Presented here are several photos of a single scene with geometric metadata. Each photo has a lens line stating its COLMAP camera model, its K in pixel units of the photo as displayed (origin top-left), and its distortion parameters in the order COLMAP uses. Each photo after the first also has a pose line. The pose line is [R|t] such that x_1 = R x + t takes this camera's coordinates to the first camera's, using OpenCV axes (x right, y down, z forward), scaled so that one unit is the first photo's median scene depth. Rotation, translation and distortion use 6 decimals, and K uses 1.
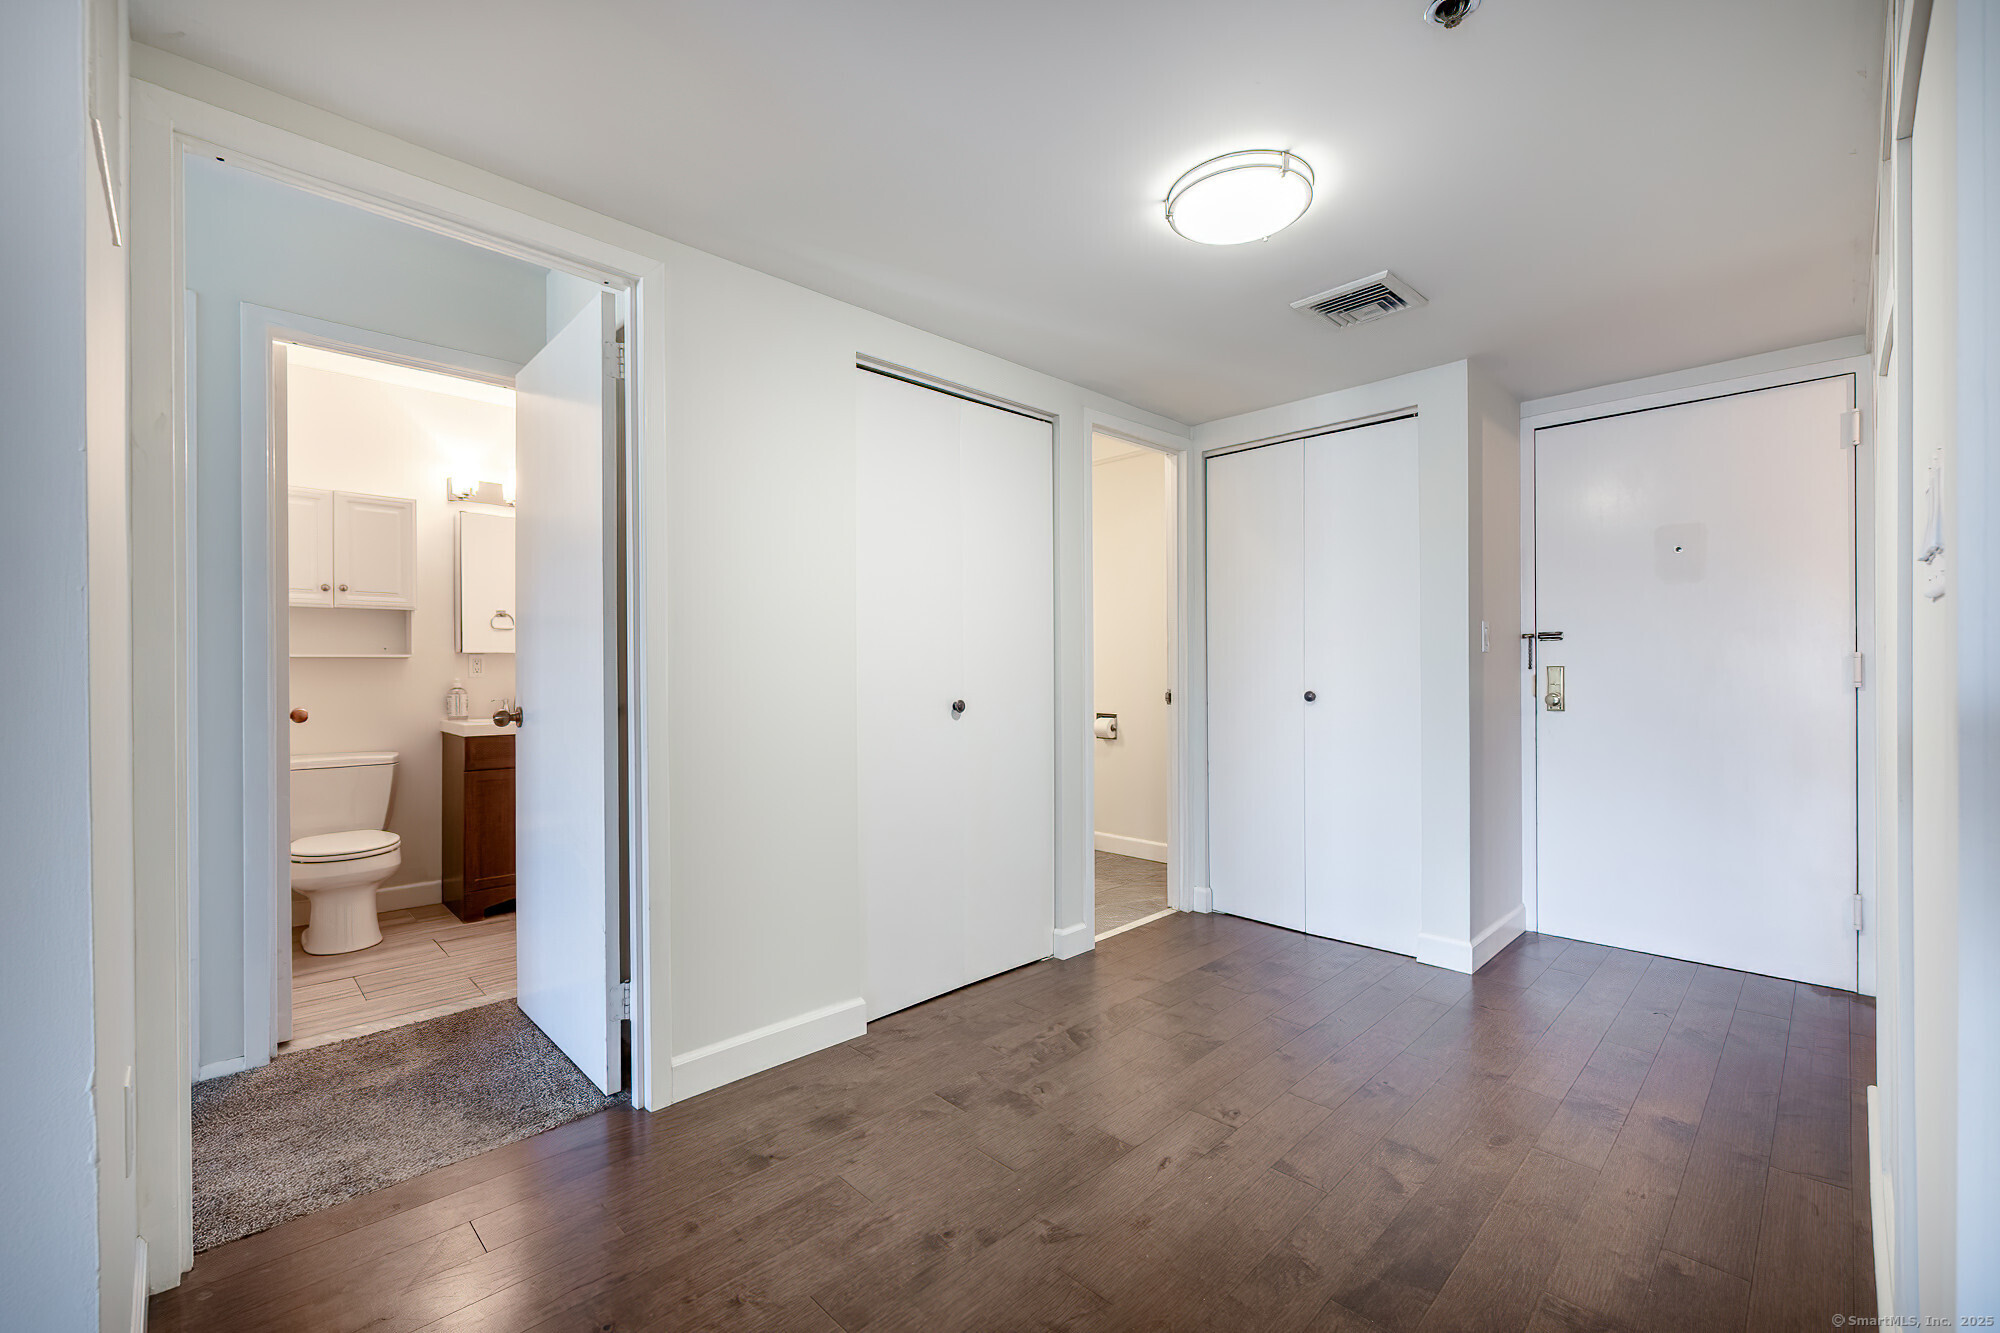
lens RADIAL K [[851.8, 0, 1007.6], [0, 851.8, 667.3], [0, 0, 1]] dist [-0.001102, -0.001276]
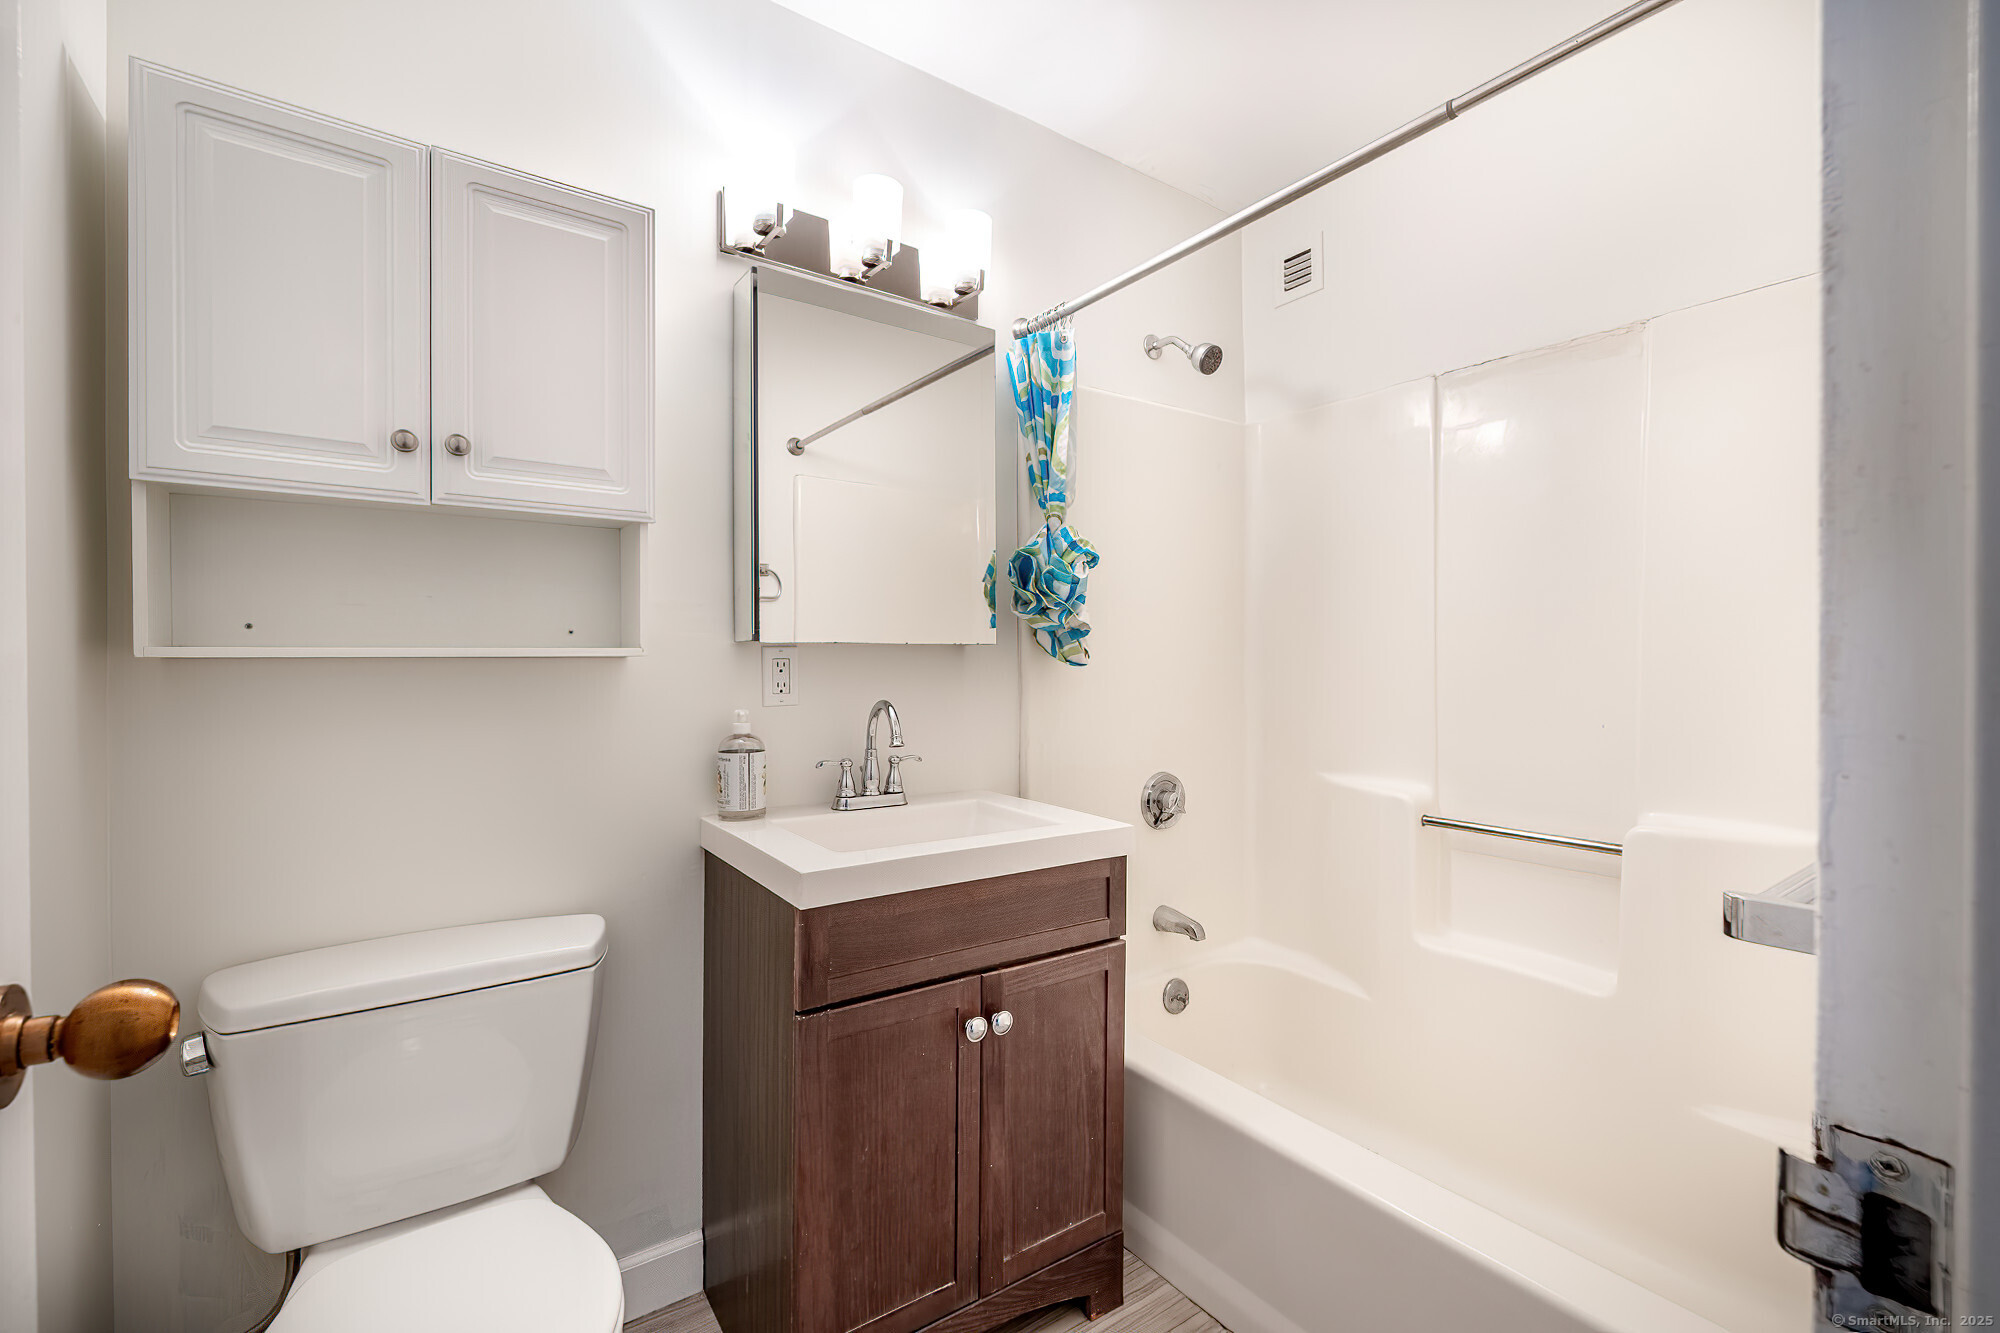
lens RADIAL K [[851.8, 0, 999.6], [0, 851.8, 653.5], [0, 0, 1]] dist [-0.001102, -0.001276]
pose [[0.987033, -0.002511, -0.160500, -0.495800], [0.001228, 0.999966, -0.008093, -0.009648], [0.160514, 0.007791, 0.987003, 0.674942]]
